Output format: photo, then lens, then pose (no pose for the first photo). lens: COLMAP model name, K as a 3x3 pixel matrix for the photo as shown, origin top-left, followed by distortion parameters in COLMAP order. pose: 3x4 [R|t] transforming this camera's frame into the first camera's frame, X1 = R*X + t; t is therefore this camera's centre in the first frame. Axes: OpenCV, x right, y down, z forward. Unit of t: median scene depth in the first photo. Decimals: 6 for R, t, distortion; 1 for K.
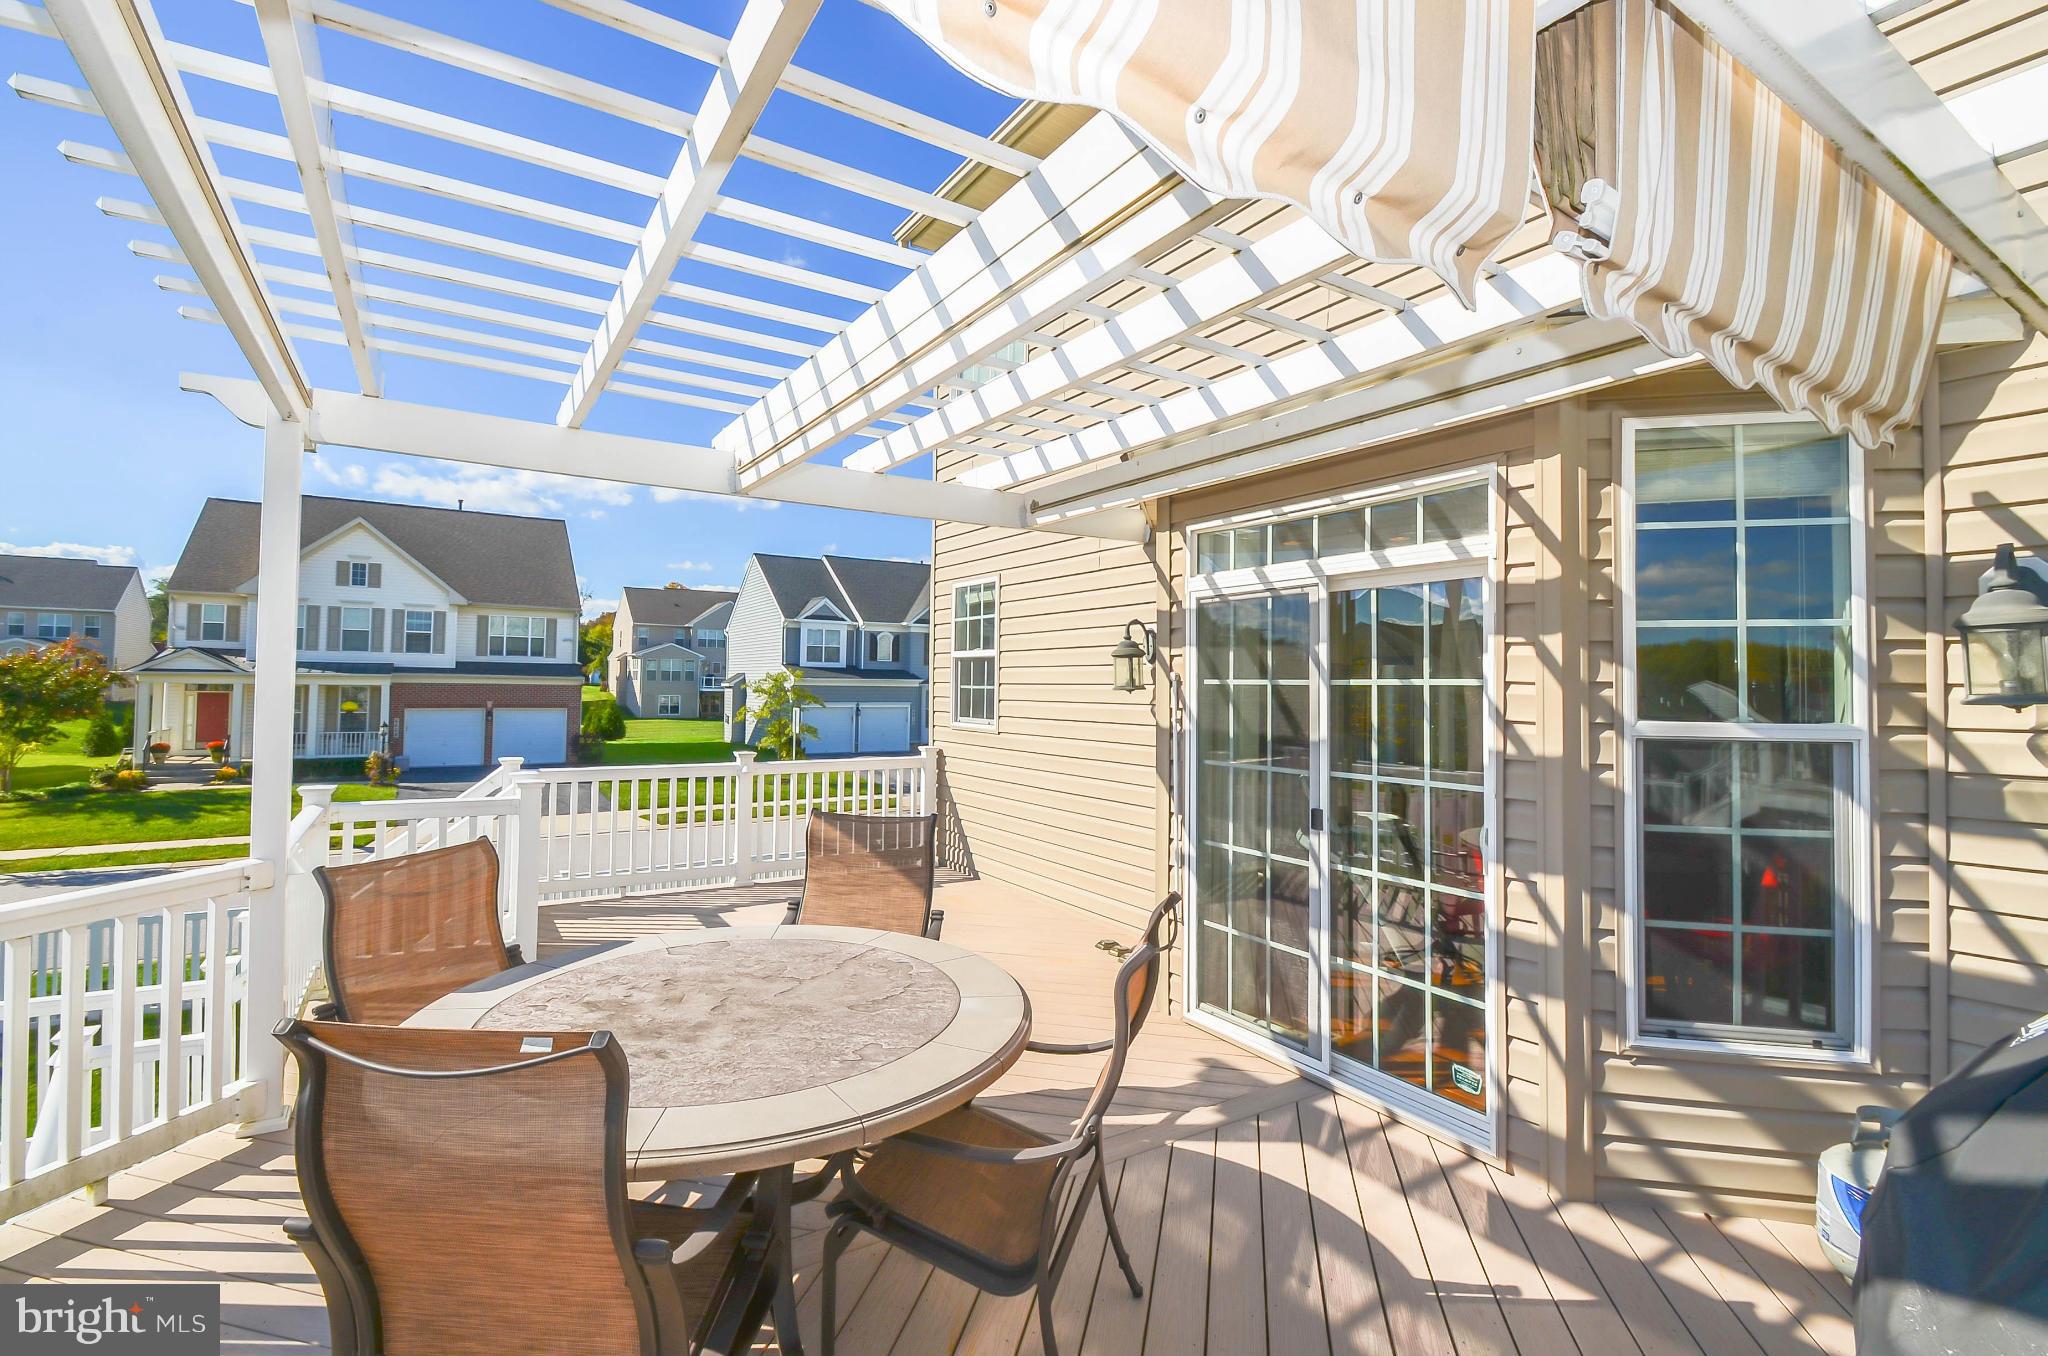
lens RADIAL K [[886.4, 0, 1020.4], [0, 886.4, 658.4], [0, 0, 1]] dist [0.015613, -0.018144]
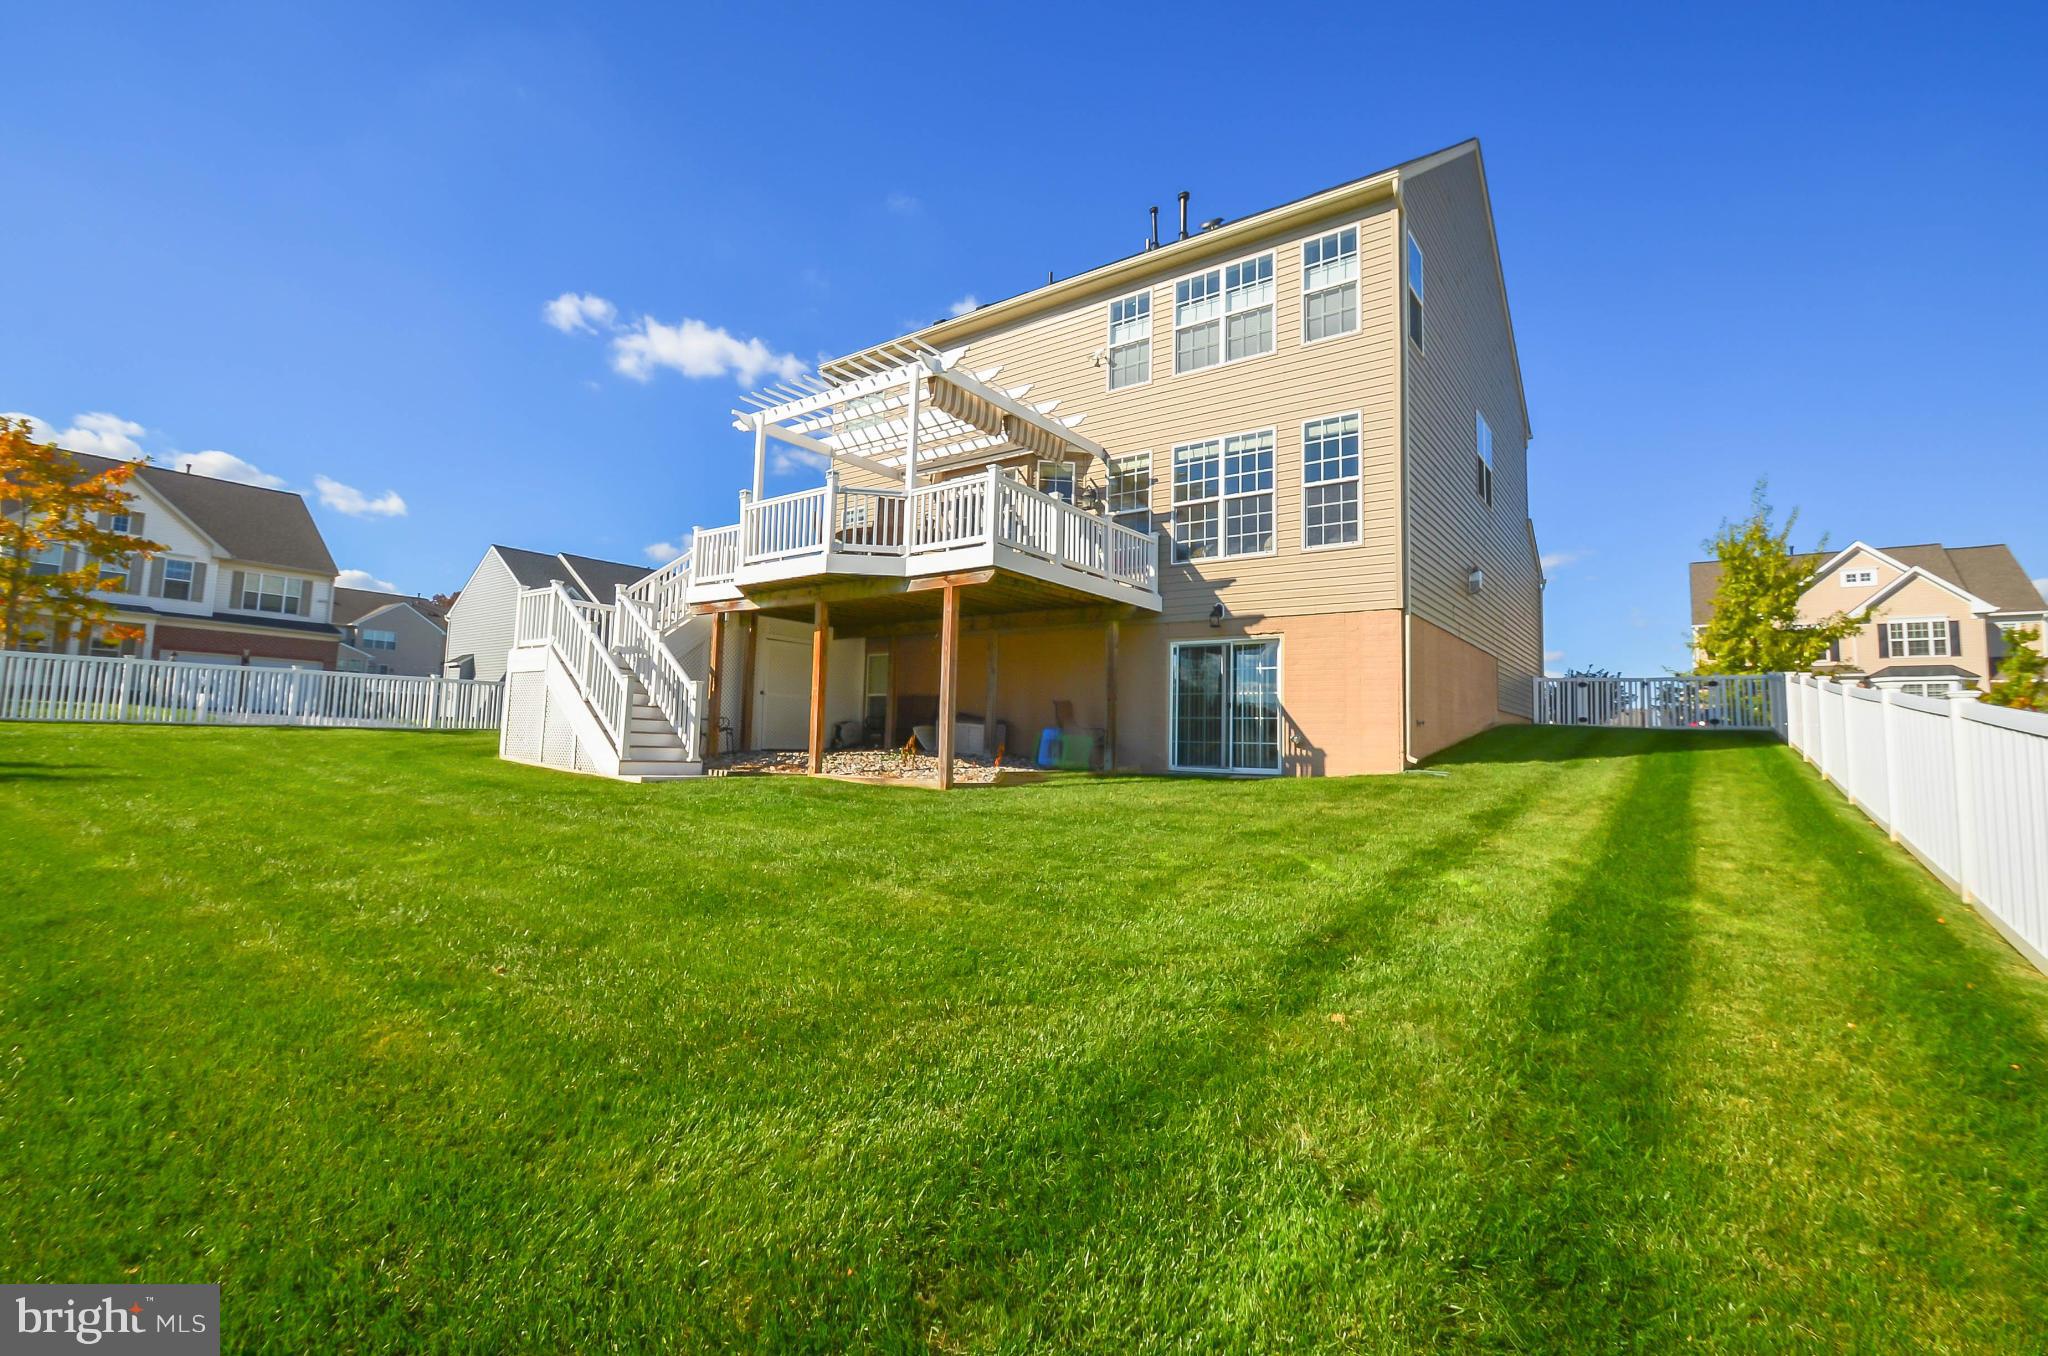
lens RADIAL K [[886.4, 0, 1020.4], [0, 886.4, 658.4], [0, 0, 1]] dist [0.015613, -0.018144]
pose [[0.929651, 0.042821, 0.365945, -0.115523], [-0.018825, 0.997446, -0.068893, 0.112810], [-0.367960, 0.057158, 0.928083, -0.335752]]
